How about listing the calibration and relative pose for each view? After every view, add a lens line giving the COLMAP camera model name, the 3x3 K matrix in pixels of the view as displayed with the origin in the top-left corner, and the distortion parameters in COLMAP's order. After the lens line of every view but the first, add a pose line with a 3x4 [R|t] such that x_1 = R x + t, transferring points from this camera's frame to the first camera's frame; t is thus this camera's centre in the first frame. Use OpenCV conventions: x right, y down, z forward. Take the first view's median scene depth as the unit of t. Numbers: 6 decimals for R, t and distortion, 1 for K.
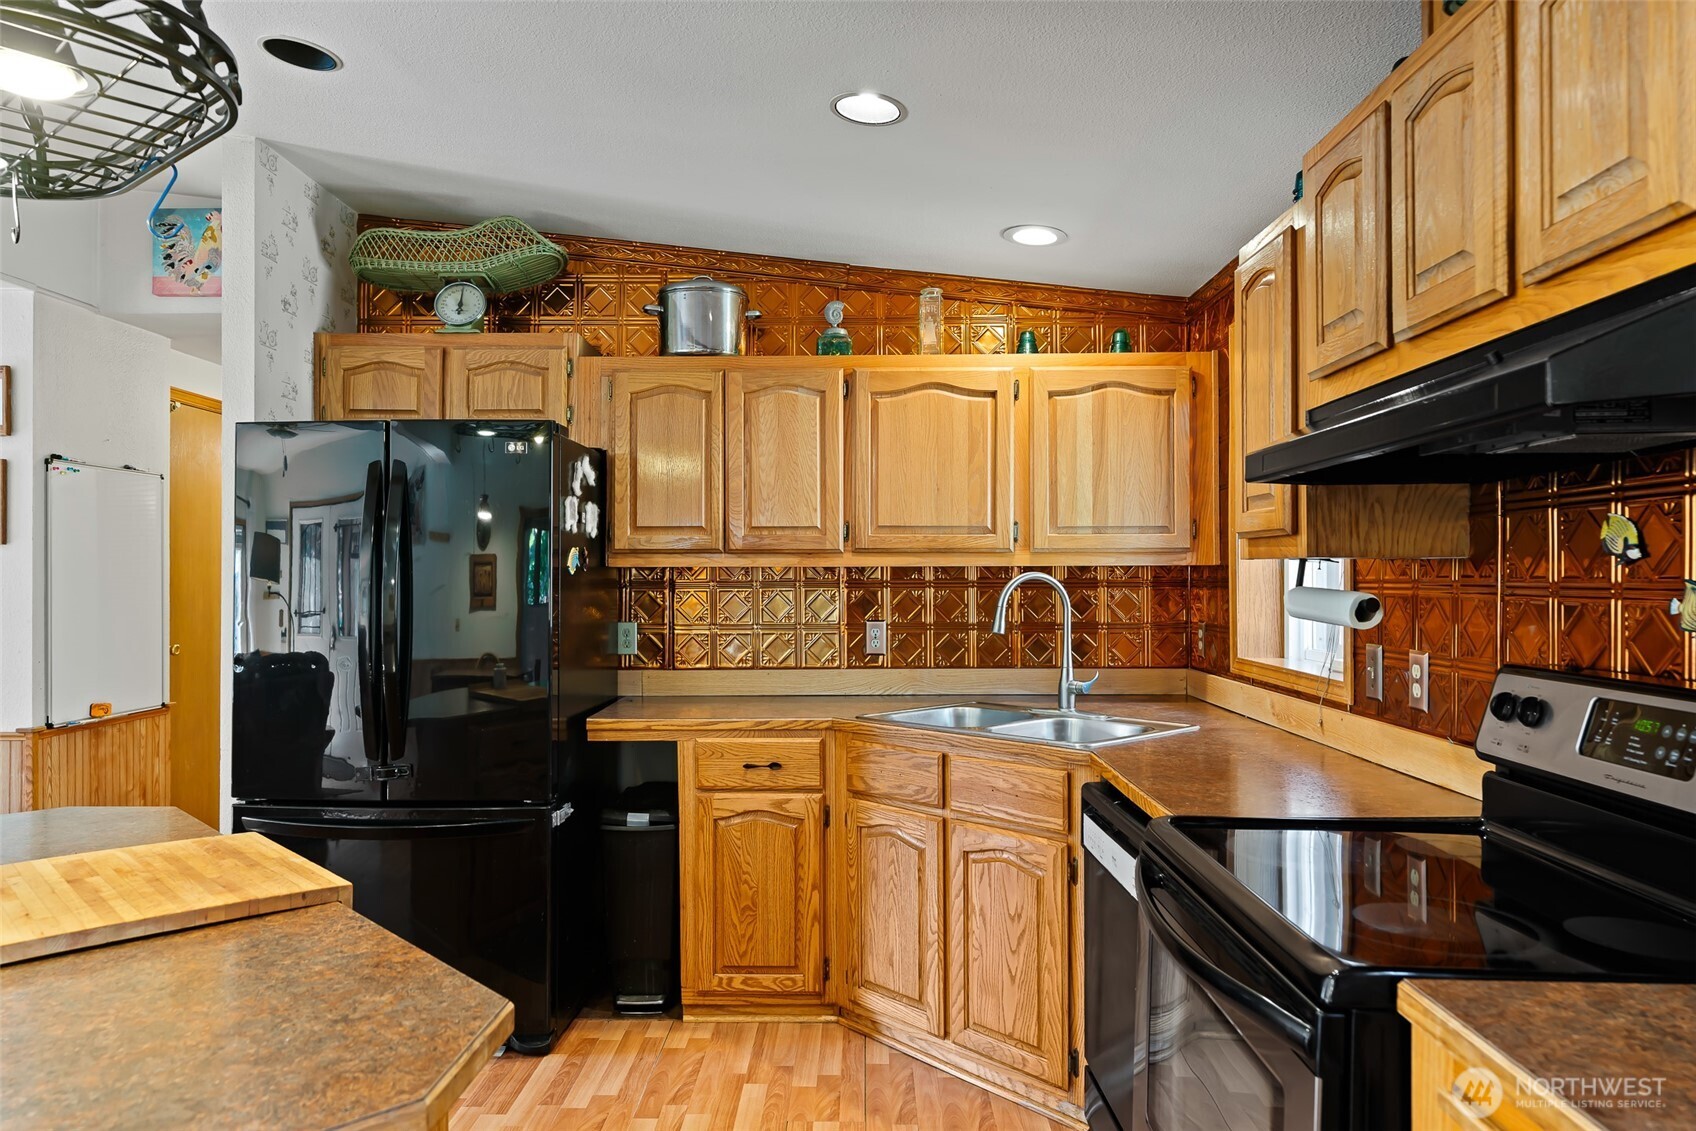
lens RADIAL K [[1196.9, 0, 859.6], [0, 1196.9, 565.9], [0, 0, 1]] dist [0.008008, -0.001588]
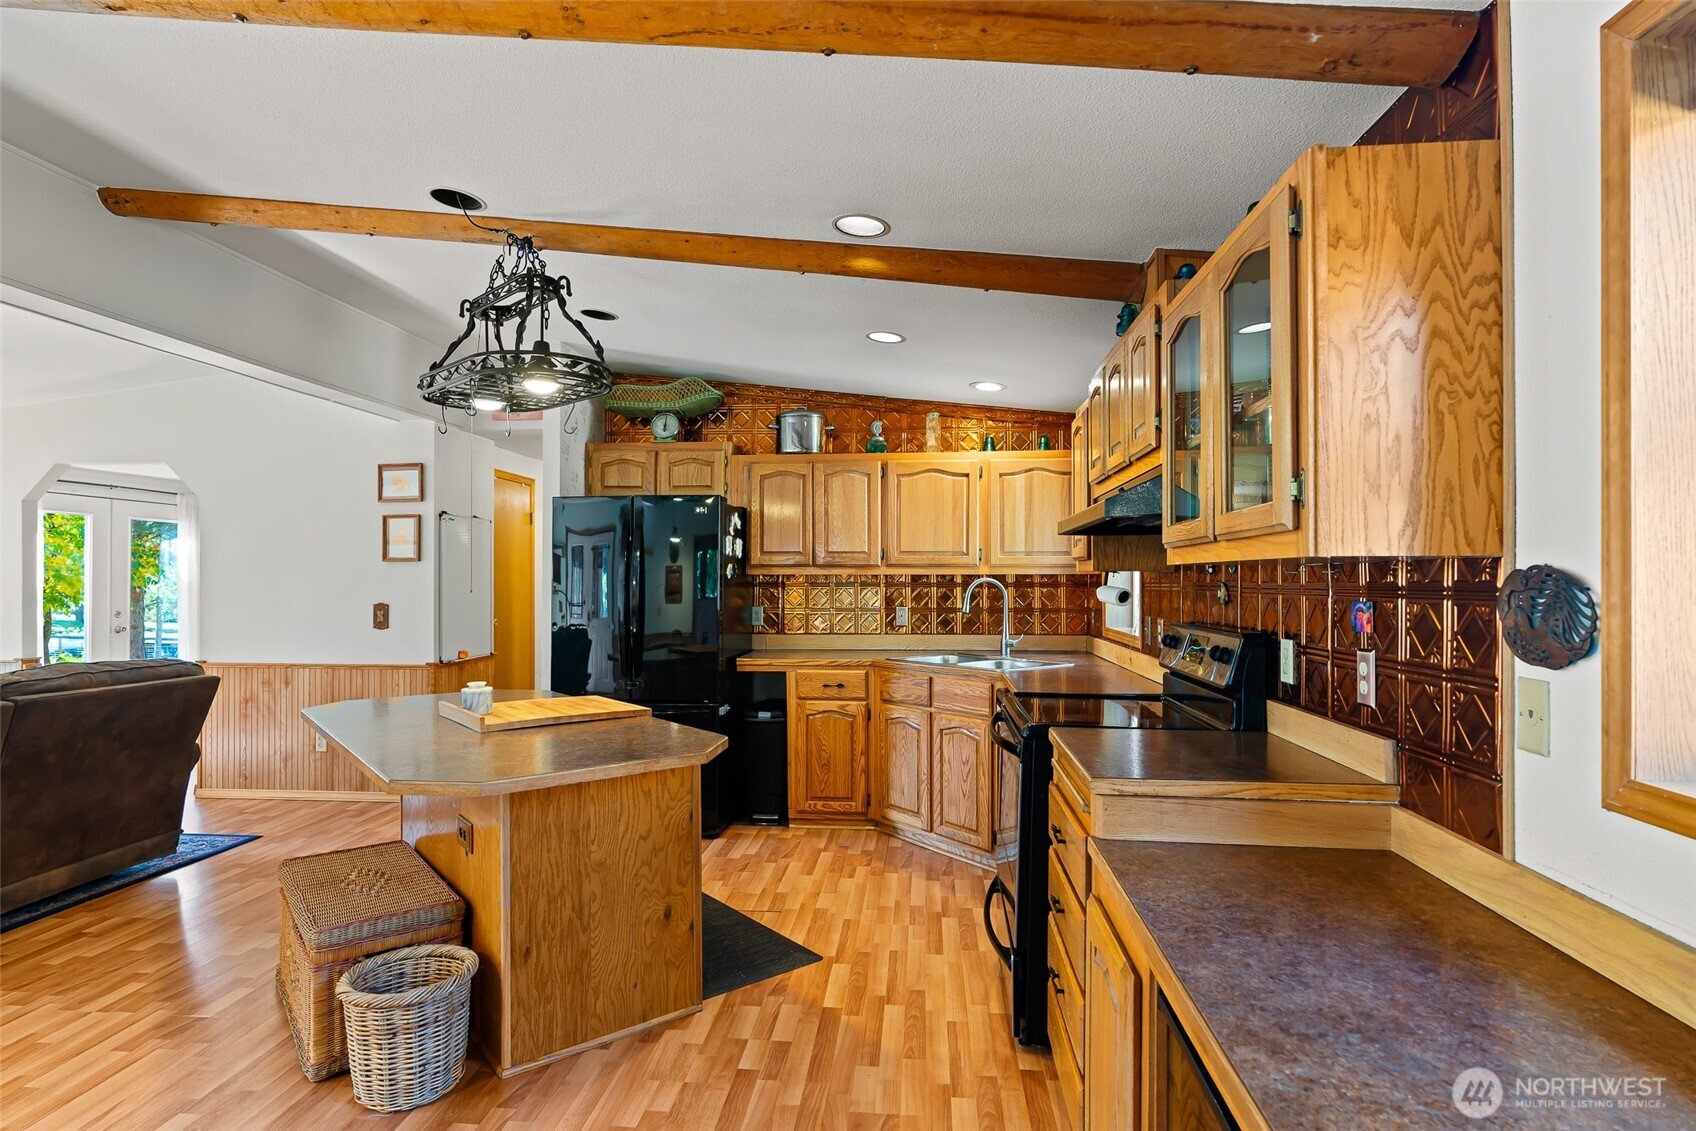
lens RADIAL K [[964.9, 0, 850.0], [0, 964.9, 569.0], [0, 0, 1]] dist [0.007570, 0.002001]
pose [[0.996585, 0.001397, -0.082565, 0.058172], [-0.001718, 0.999991, -0.003807, -0.002007], [0.082559, 0.003936, 0.996578, -0.406410]]
